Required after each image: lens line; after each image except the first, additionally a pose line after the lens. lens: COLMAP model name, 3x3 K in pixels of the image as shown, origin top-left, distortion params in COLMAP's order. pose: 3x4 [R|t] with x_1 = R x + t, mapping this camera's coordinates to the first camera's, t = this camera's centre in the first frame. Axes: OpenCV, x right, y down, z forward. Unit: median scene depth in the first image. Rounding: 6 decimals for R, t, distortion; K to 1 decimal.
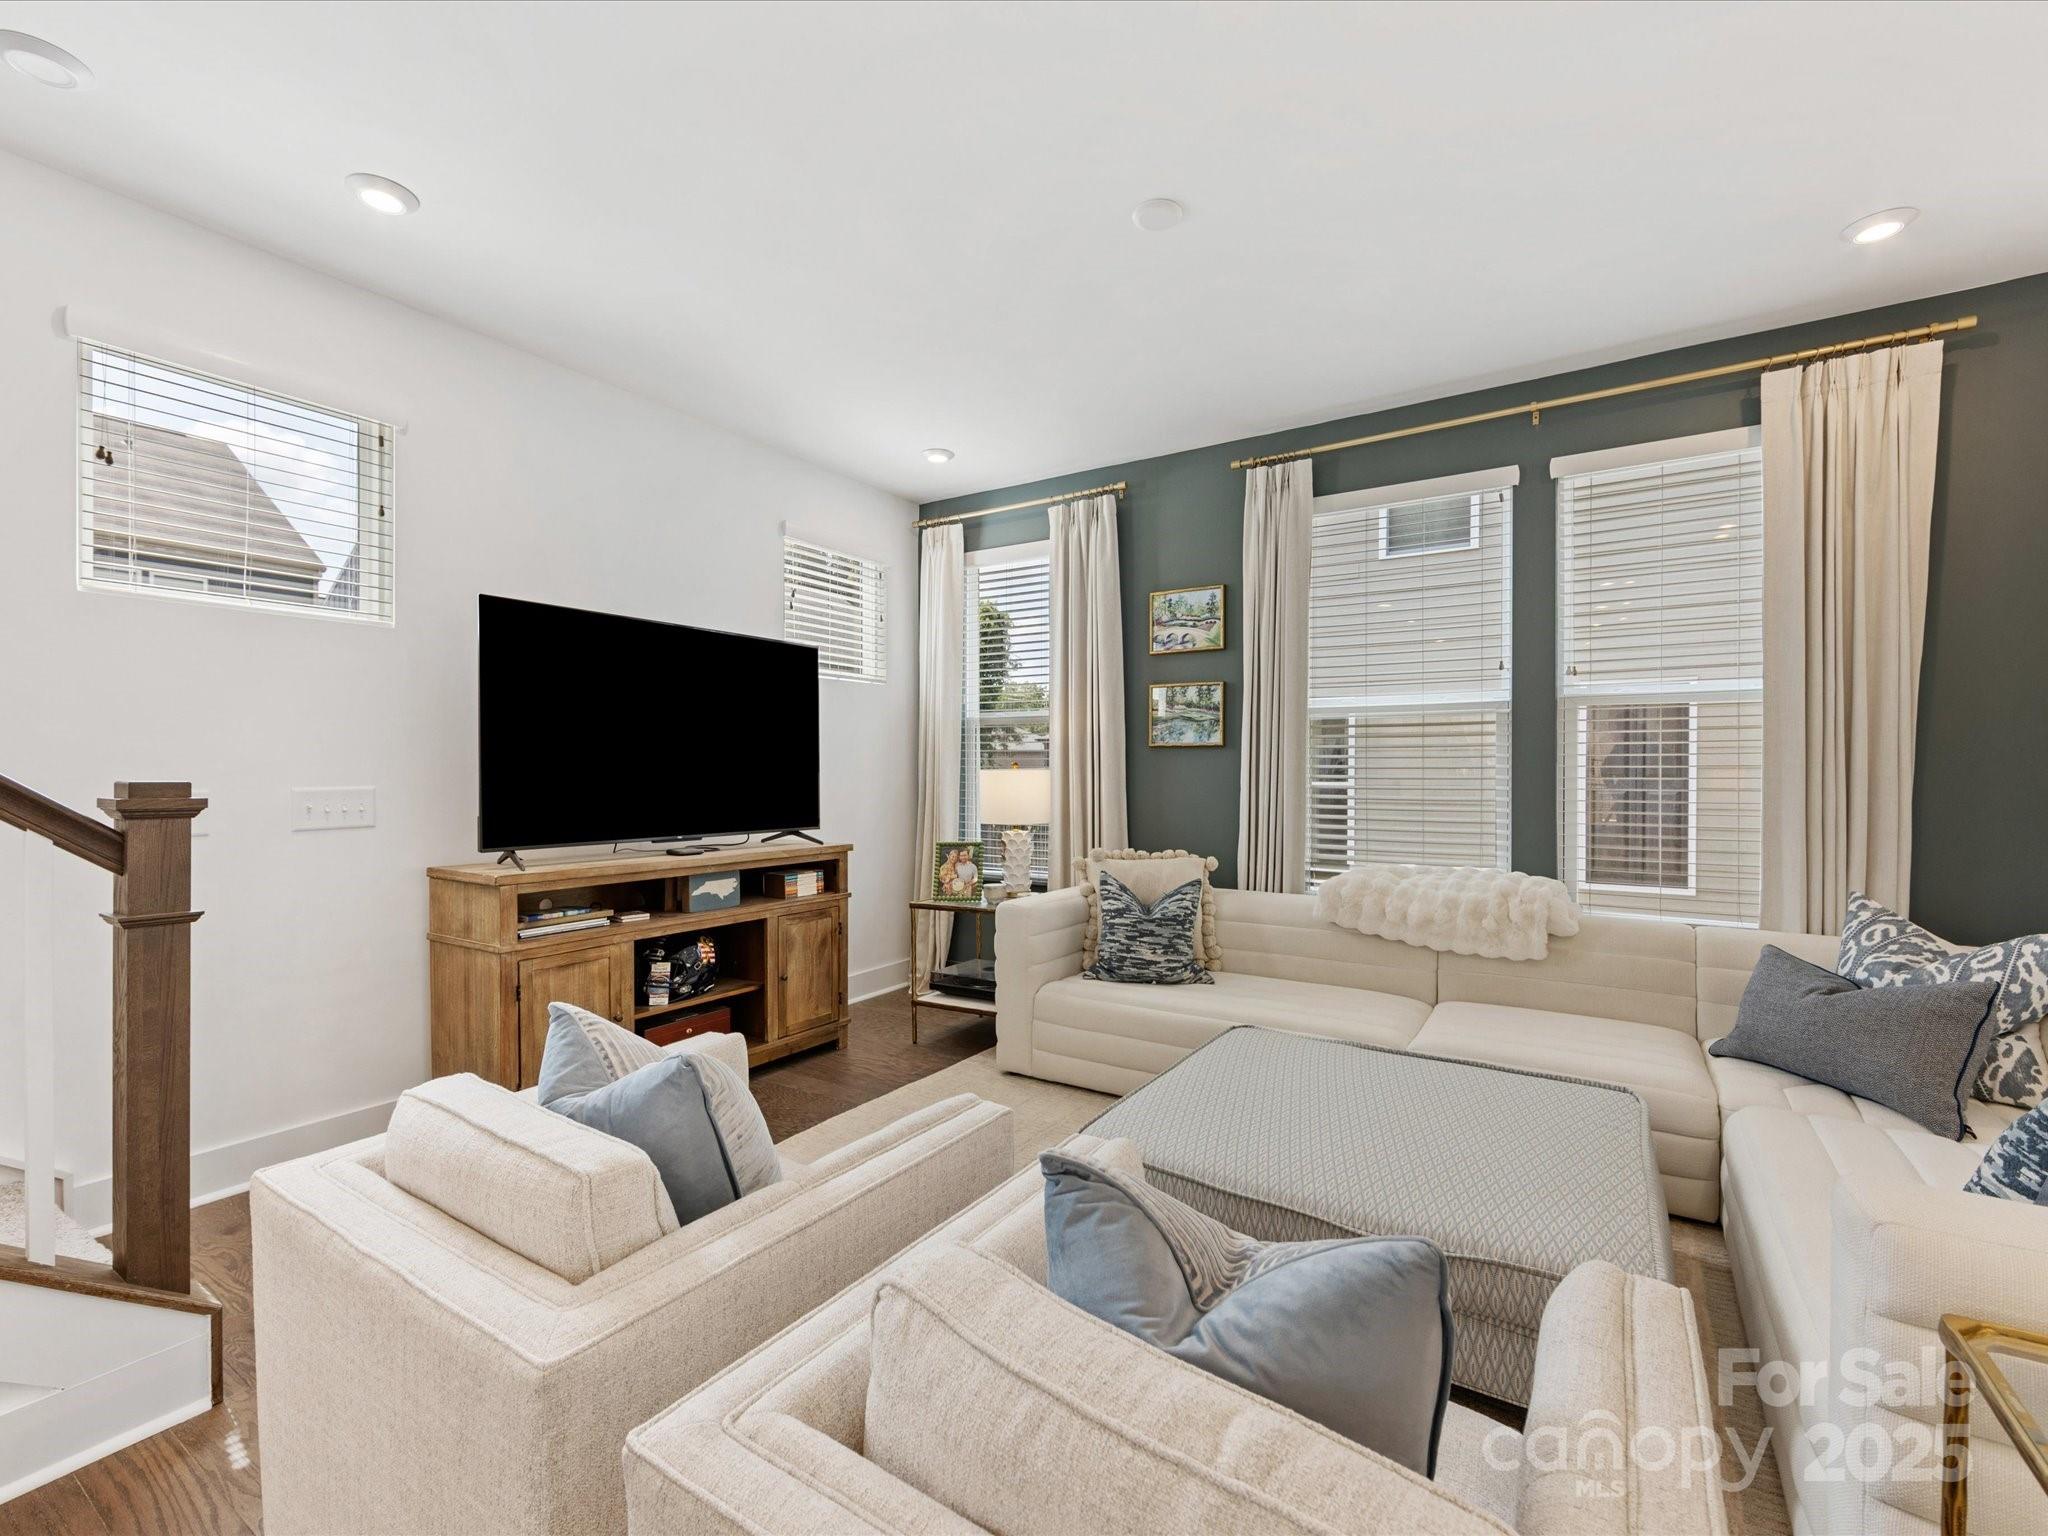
lens RADIAL K [[903.0, 0, 1023.3], [0, 903.0, 769.5], [0, 0, 1]] dist [-0.000300, -0.000151]
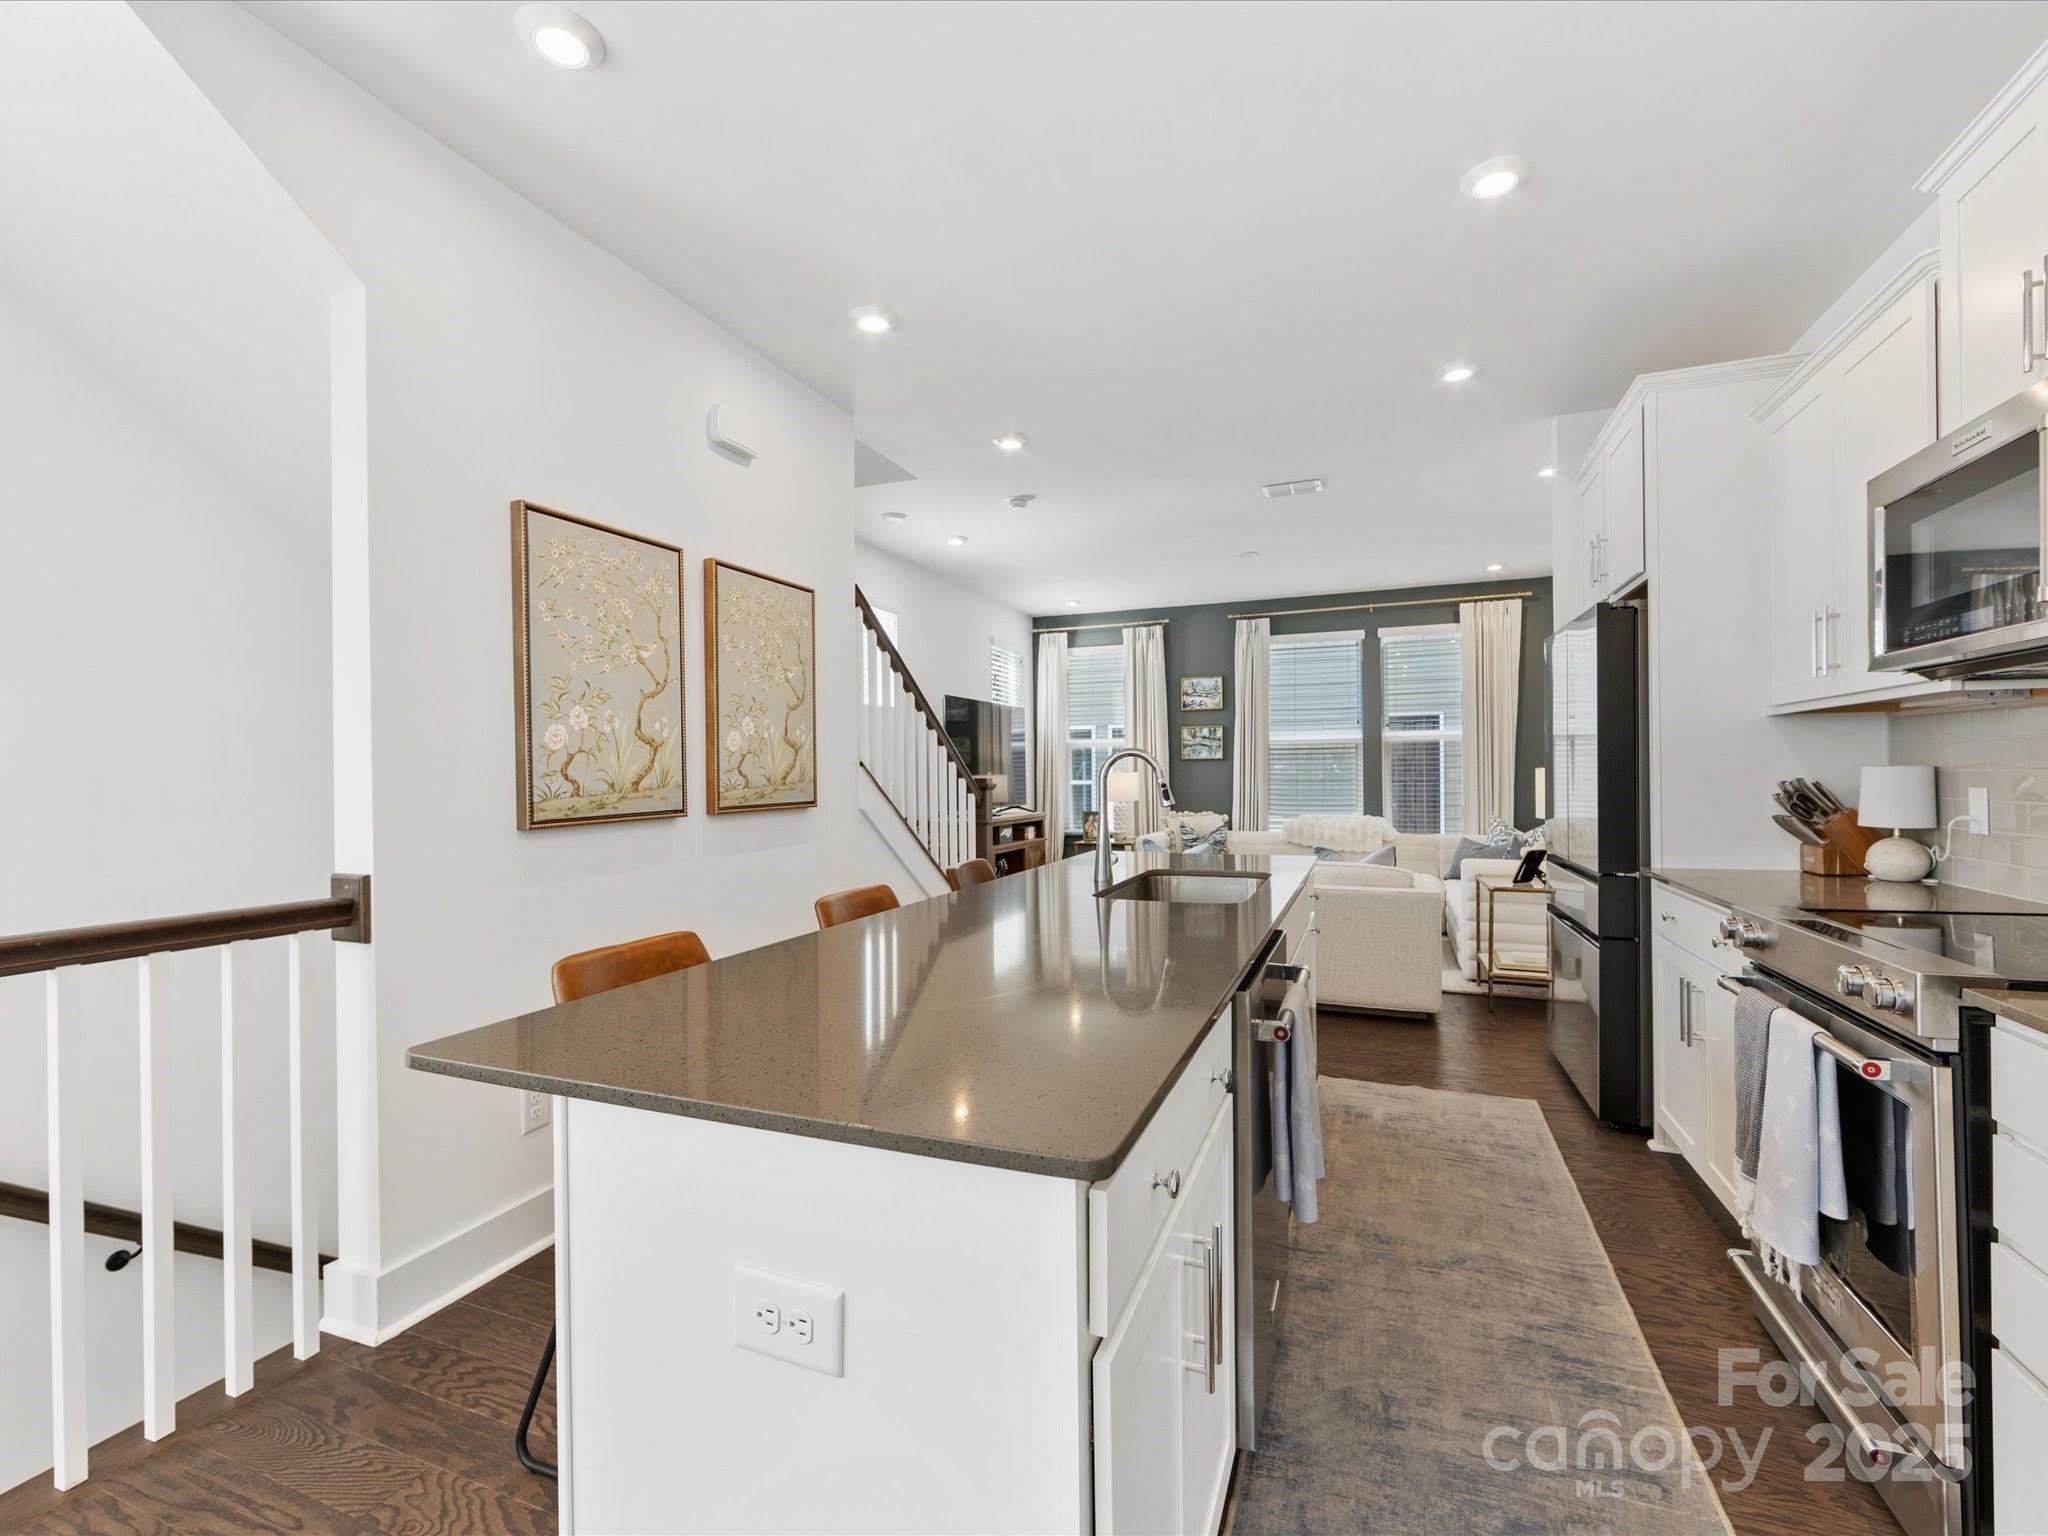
lens RADIAL K [[903.0, 0, 1022.2], [0, 903.0, 775.4], [0, 0, 1]] dist [-0.000300, -0.000151]
pose [[0.977106, -0.011589, 0.212438, -0.660278], [0.010731, 0.999929, 0.005194, -0.005834], [-0.212483, -0.002796, 0.977161, -0.870899]]
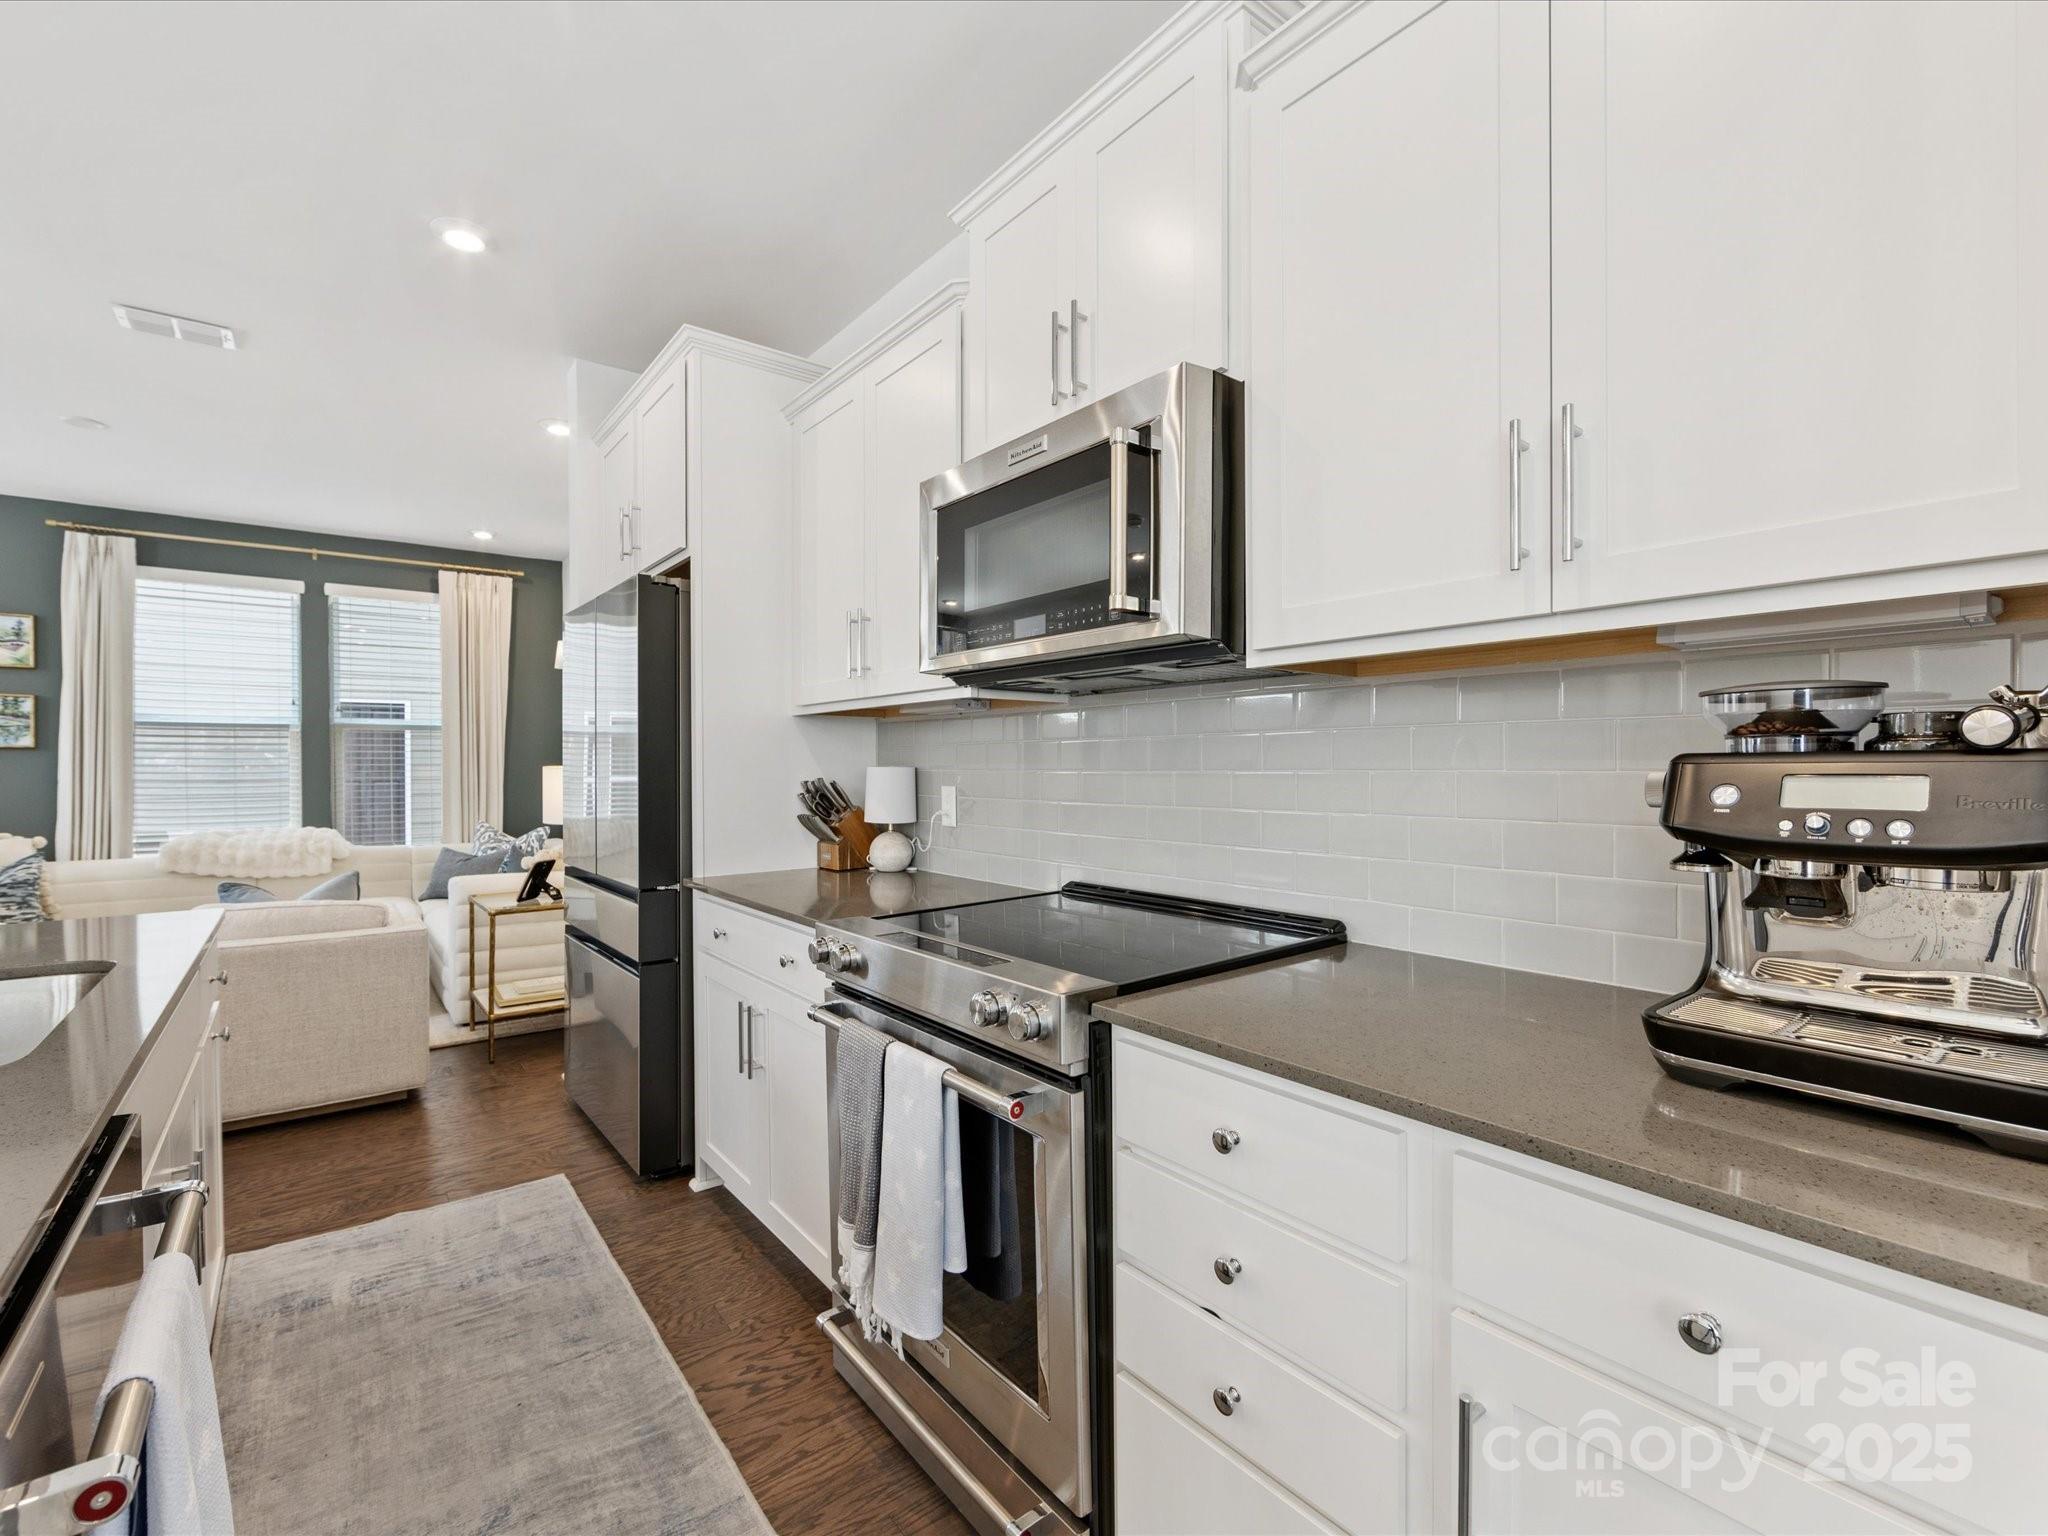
lens RADIAL K [[903.0, 0, 1018.5], [0, 903.0, 774.0], [0, 0, 1]] dist [-0.000300, -0.000151]
pose [[0.317350, -0.012000, 0.948232, -0.550013], [0.000725, 0.999923, 0.012412, -0.005044], [-0.948308, -0.003252, 0.317334, -0.693811]]
